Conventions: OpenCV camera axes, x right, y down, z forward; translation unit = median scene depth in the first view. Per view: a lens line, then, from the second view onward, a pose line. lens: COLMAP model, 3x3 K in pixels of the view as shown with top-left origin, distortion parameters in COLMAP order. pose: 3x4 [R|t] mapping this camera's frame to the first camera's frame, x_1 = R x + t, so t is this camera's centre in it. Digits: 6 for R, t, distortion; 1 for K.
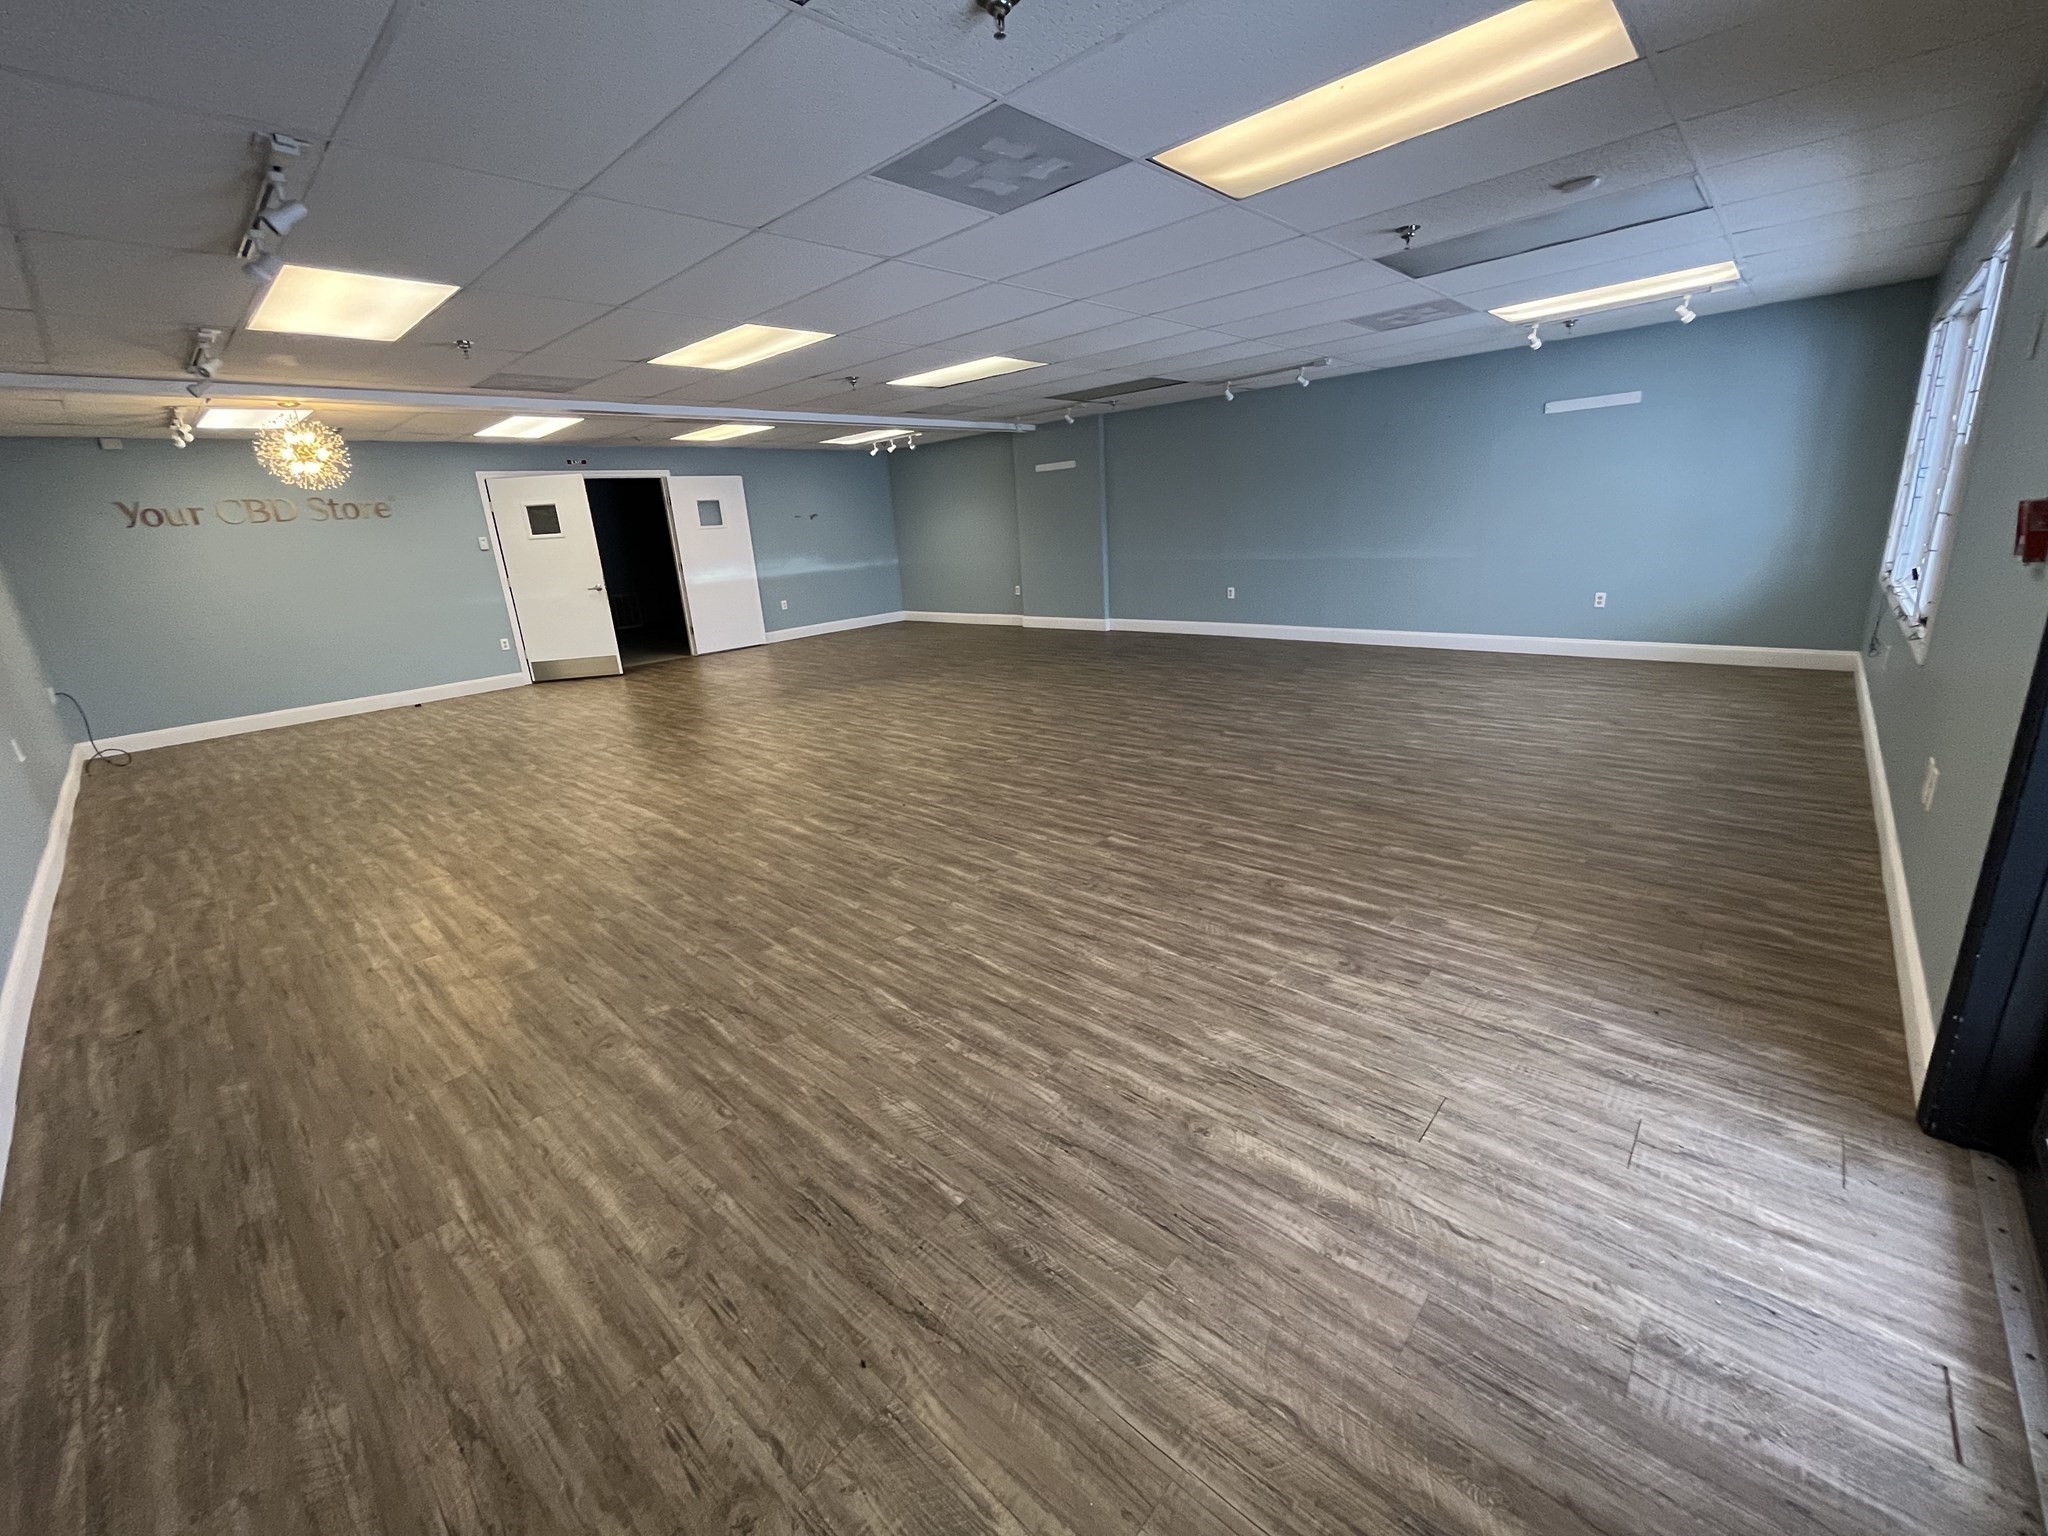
lens RADIAL K [[833.7, 0, 1009.0], [0, 833.7, 772.9], [0, 0, 1]] dist [-0.005543, 0.000950]
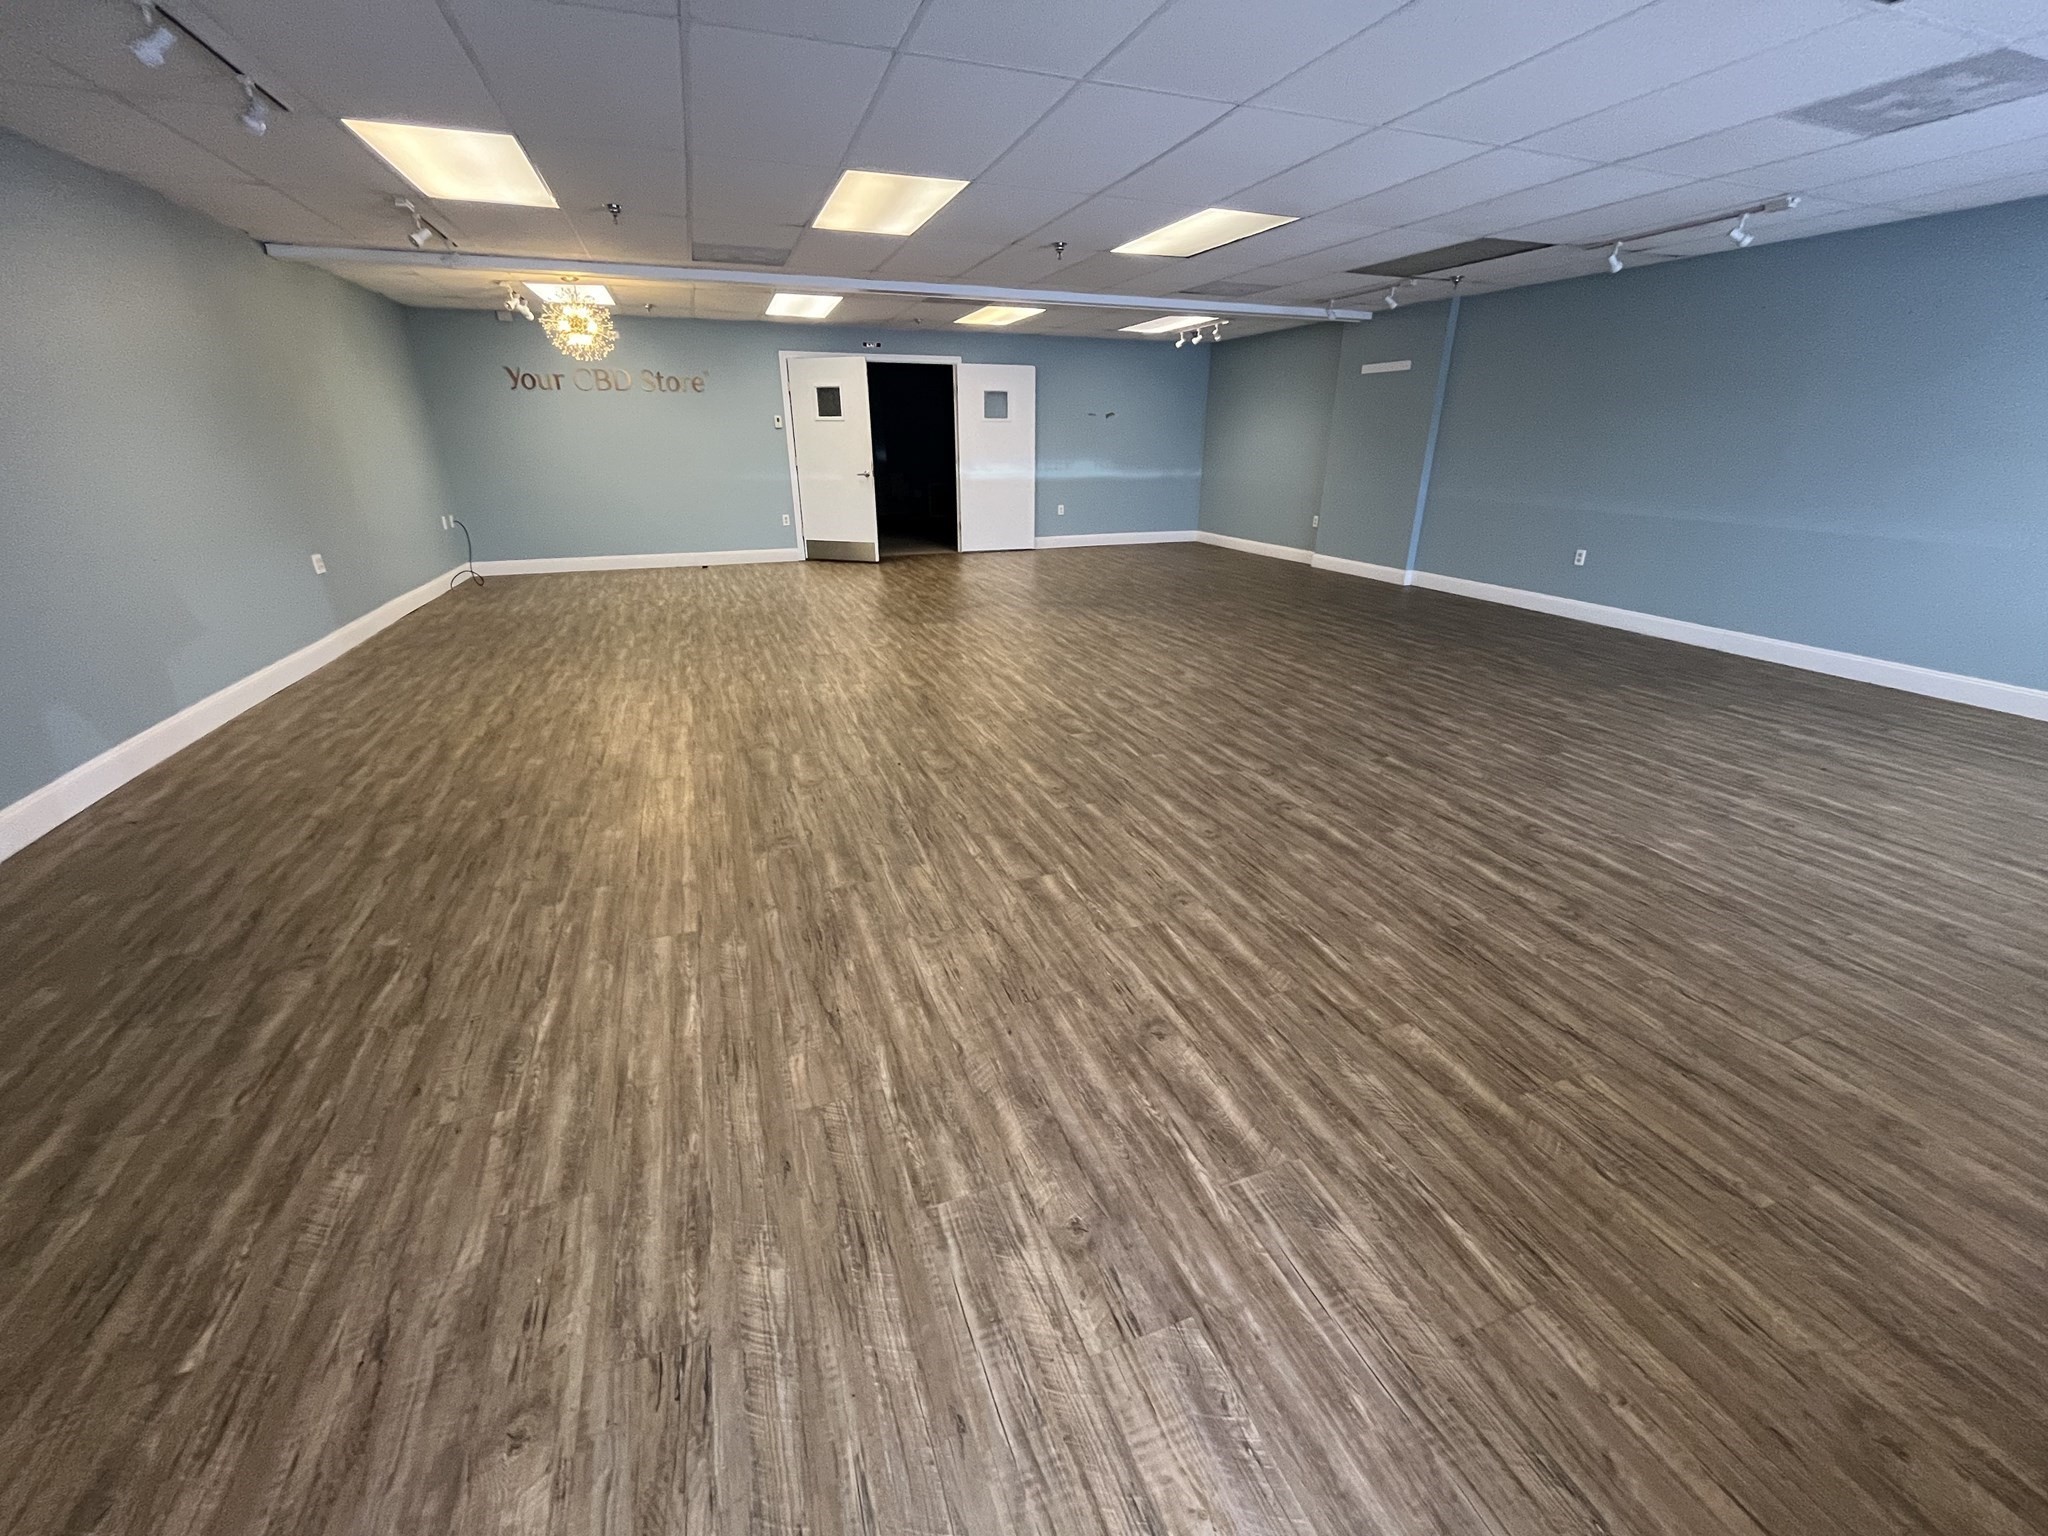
lens RADIAL K [[833.7, 0, 1007.8], [0, 833.7, 767.2], [0, 0, 1]] dist [-0.005543, 0.000950]
pose [[0.891232, 0.225203, -0.393687, 0.300130], [-0.185609, 0.973101, 0.136467, -0.092594], [0.413830, -0.048552, 0.909059, 0.266083]]
